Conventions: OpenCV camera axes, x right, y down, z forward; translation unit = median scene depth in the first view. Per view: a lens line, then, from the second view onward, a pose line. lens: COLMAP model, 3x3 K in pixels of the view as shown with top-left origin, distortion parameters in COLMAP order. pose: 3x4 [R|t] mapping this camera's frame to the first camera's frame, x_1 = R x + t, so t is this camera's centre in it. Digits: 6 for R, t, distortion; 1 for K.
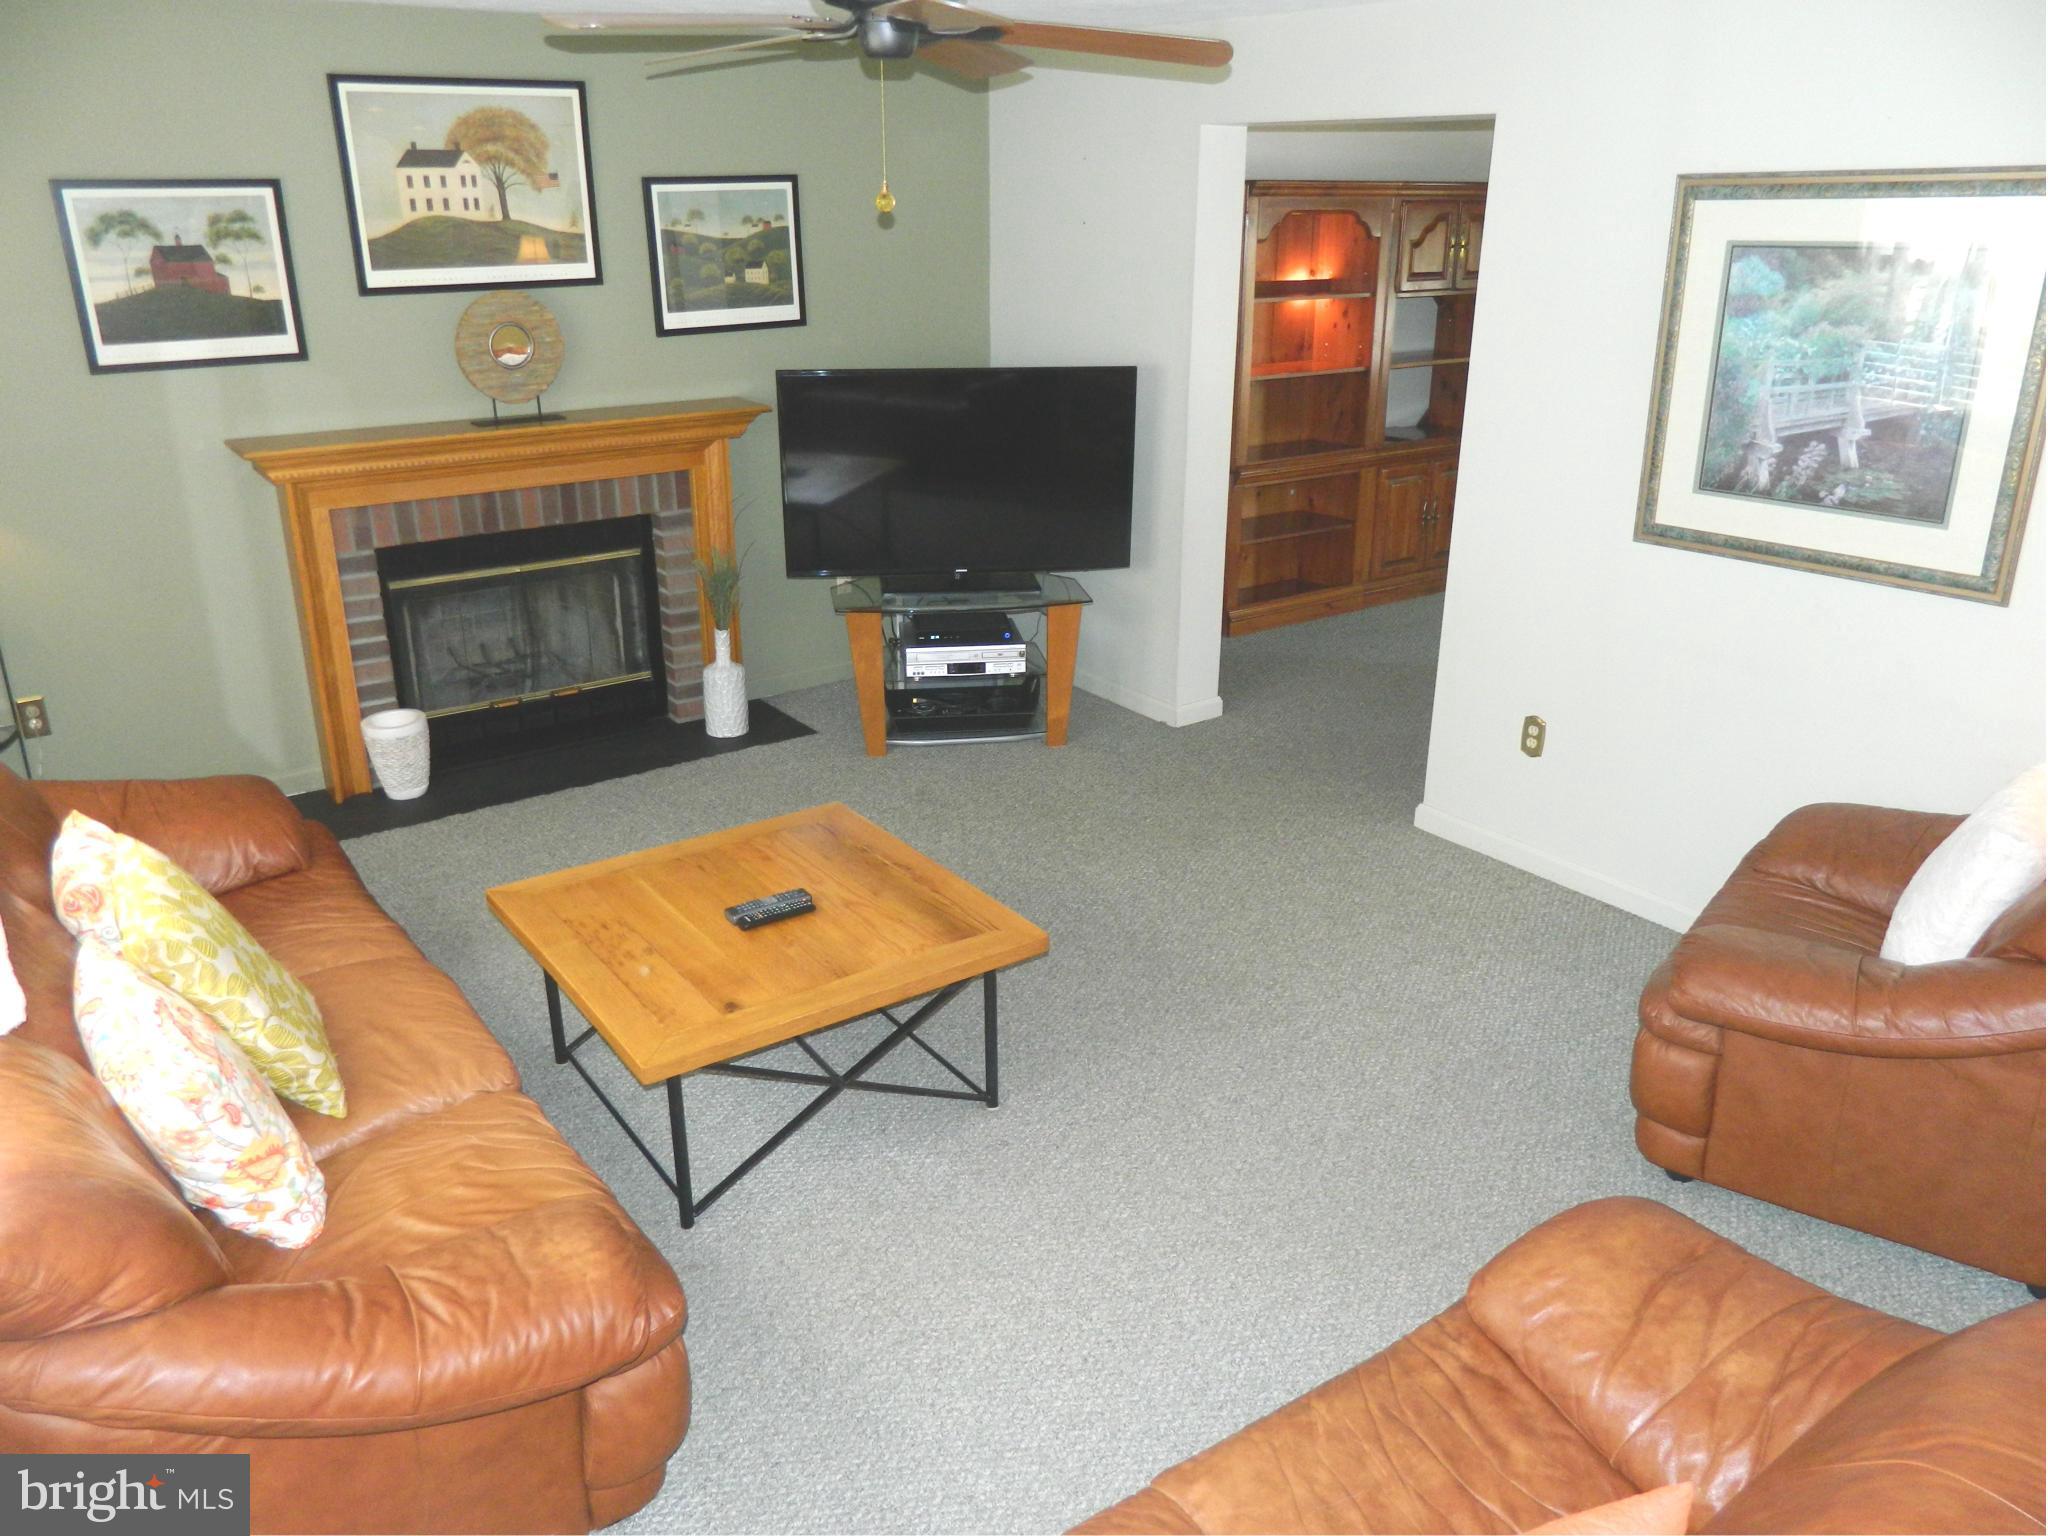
lens RADIAL K [[1556.9, 0, 1027.3], [0, 1556.9, 766.7], [0, 0, 1]] dist [0.006682, -0.006200]
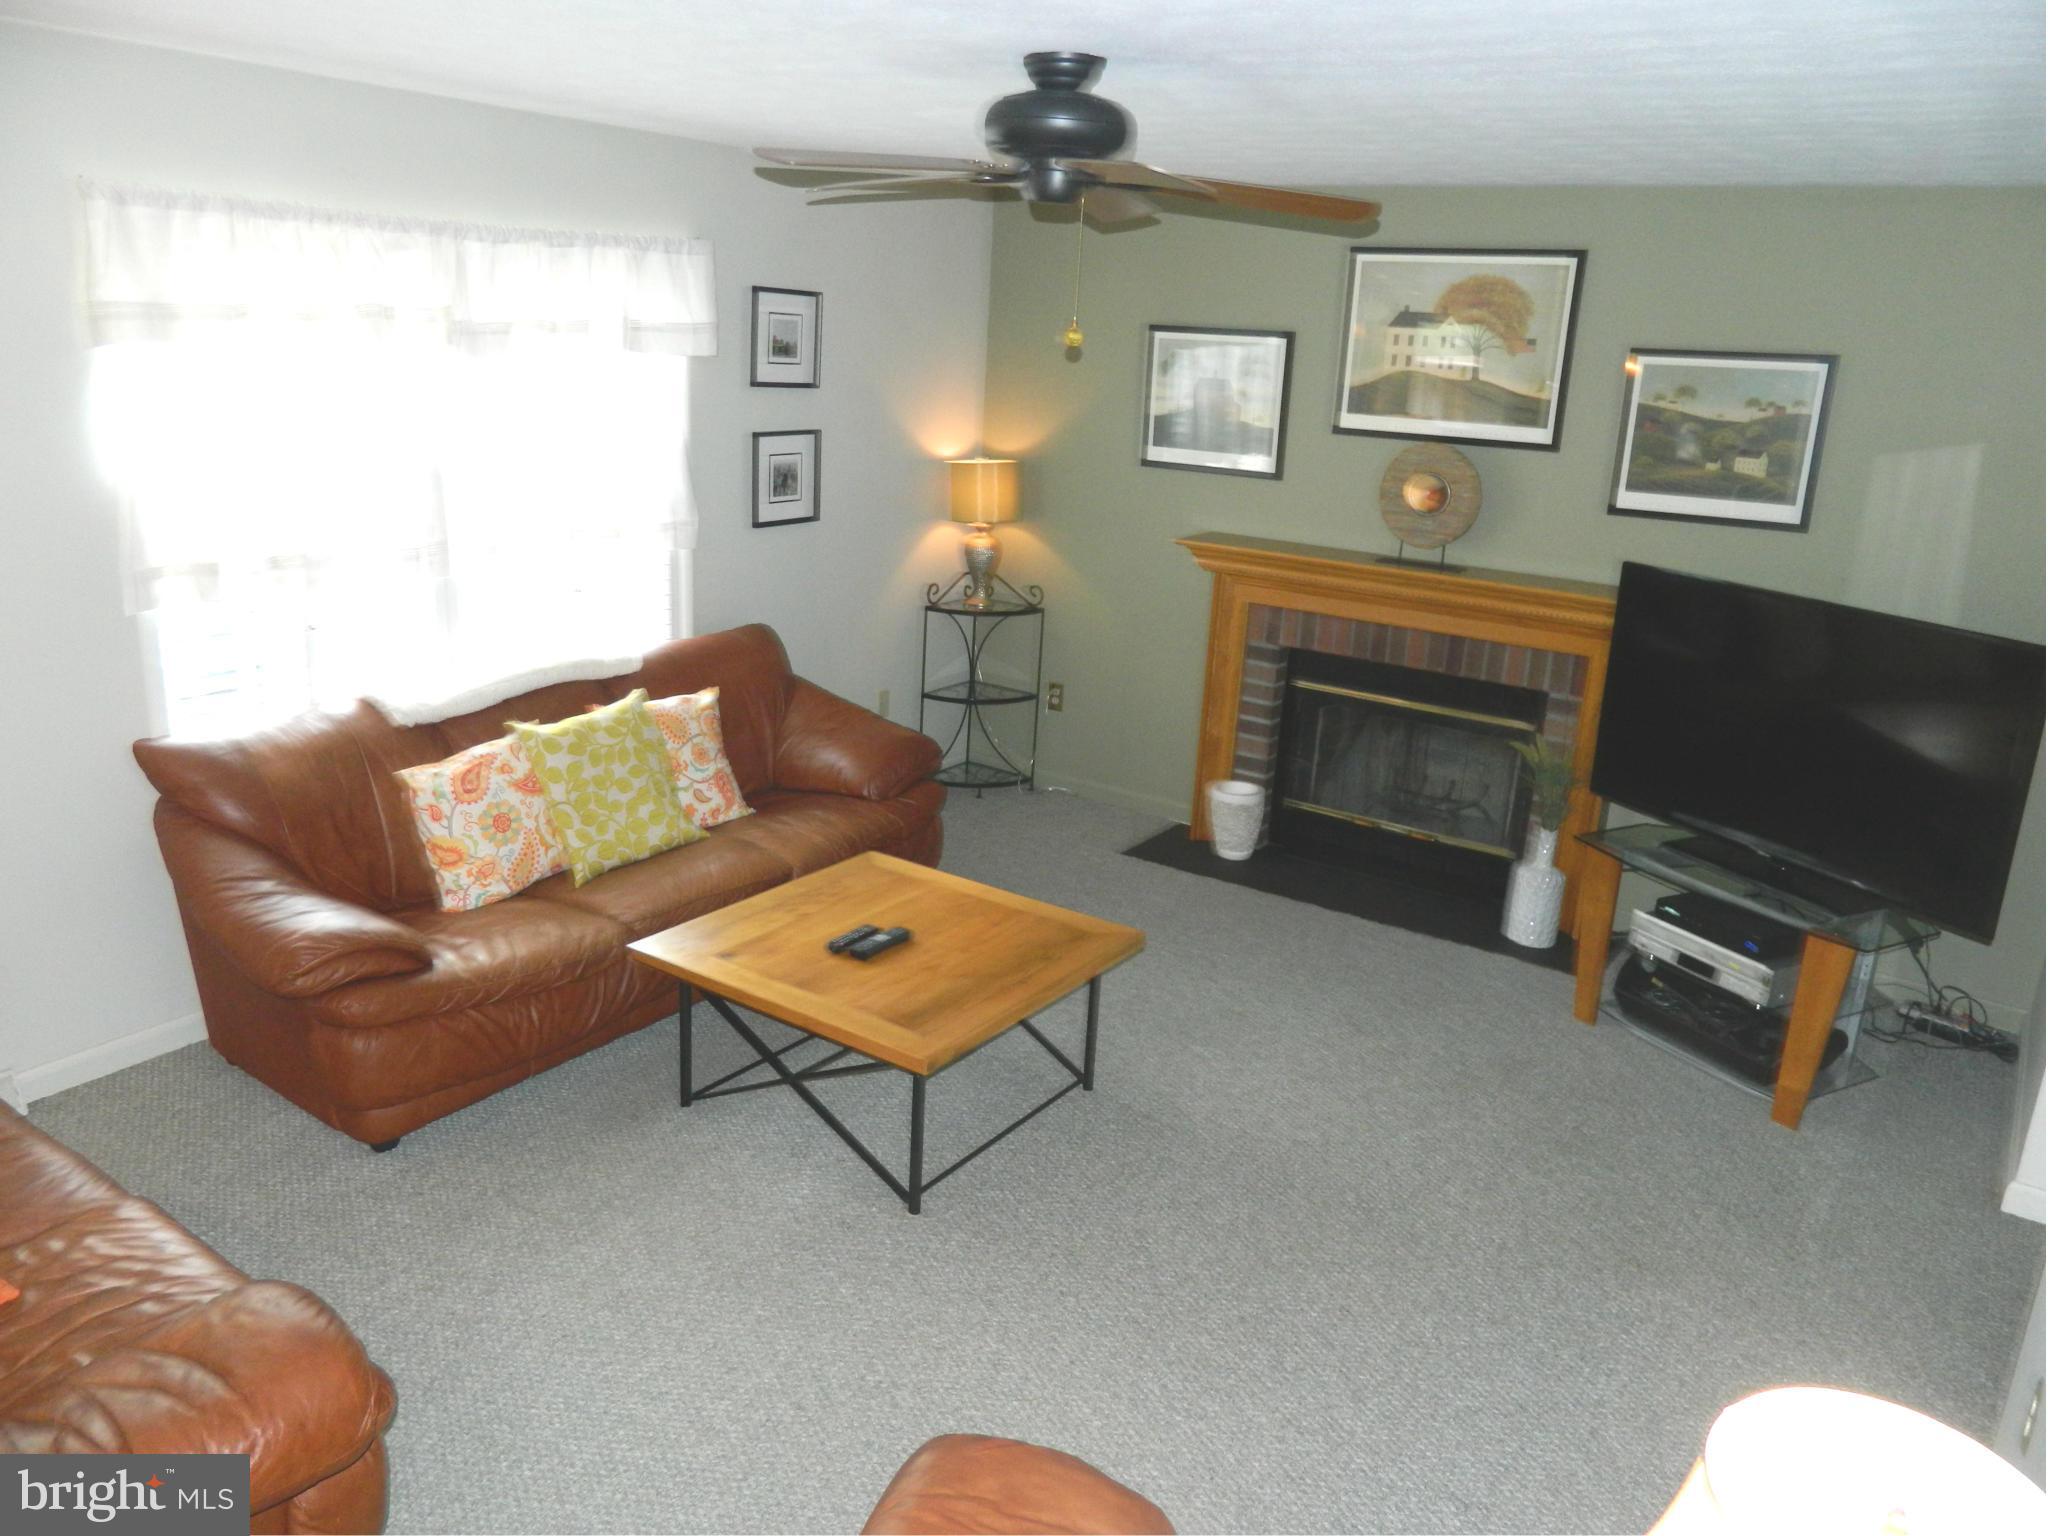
lens RADIAL K [[1556.9, 0, 1027.3], [0, 1556.9, 766.7], [0, 0, 1]] dist [0.006682, -0.006200]
pose [[0.319870, 0.276735, -0.906146, 0.573475], [-0.384611, 0.911975, 0.142748, -0.147934], [0.865885, 0.302853, 0.398149, 0.402833]]
